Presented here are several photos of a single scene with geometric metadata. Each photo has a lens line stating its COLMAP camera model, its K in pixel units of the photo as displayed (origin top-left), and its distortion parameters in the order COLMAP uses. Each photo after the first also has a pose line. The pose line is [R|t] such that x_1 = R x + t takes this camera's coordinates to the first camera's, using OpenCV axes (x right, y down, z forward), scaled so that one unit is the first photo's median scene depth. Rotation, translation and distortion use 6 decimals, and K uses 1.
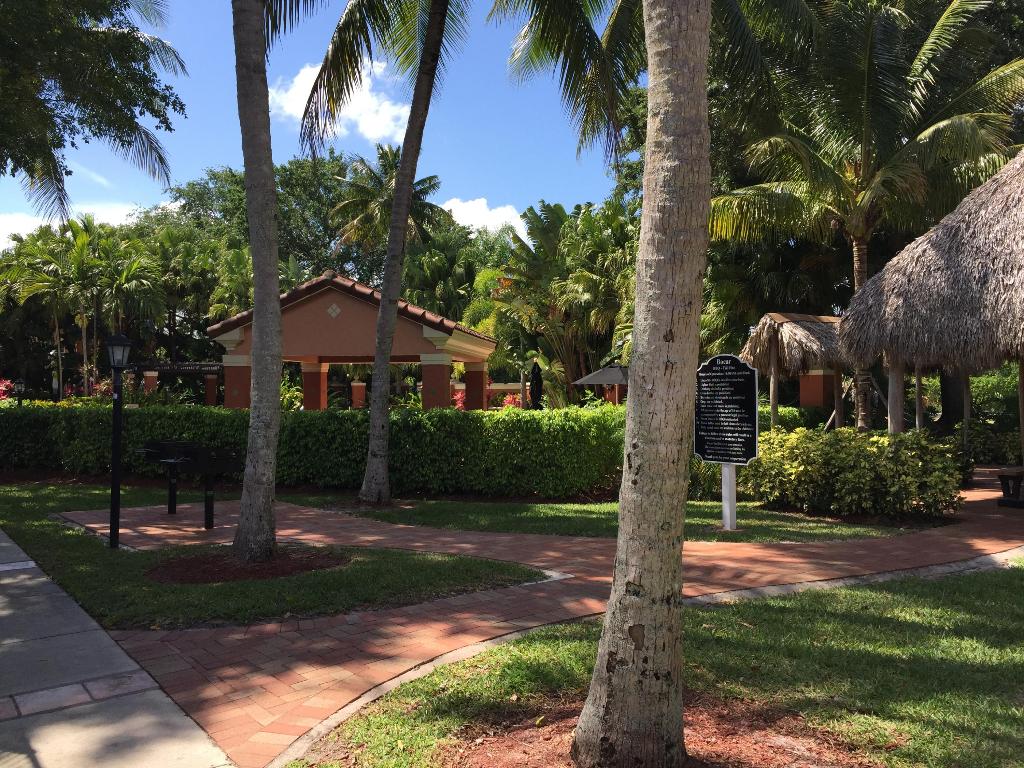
lens RADIAL K [[866.0, 0, 512.0], [0, 866.0, 384.4], [0, 0, 1]] dist [0.005502, 0.002899]
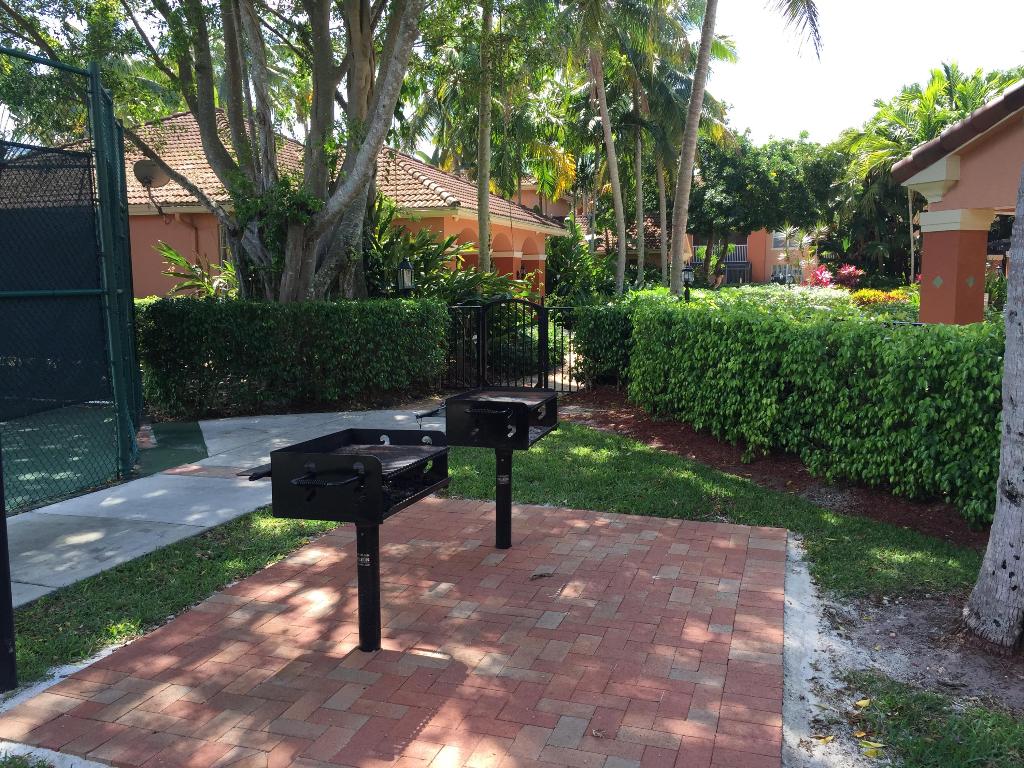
lens RADIAL K [[866.0, 0, 511.8], [0, 866.0, 386.9], [0, 0, 1]] dist [0.005502, 0.002899]
pose [[0.534448, 0.103876, -0.838794, -0.002662], [0.007356, 0.991810, 0.127512, 0.003607], [0.845170, -0.074318, 0.529306, 0.487264]]
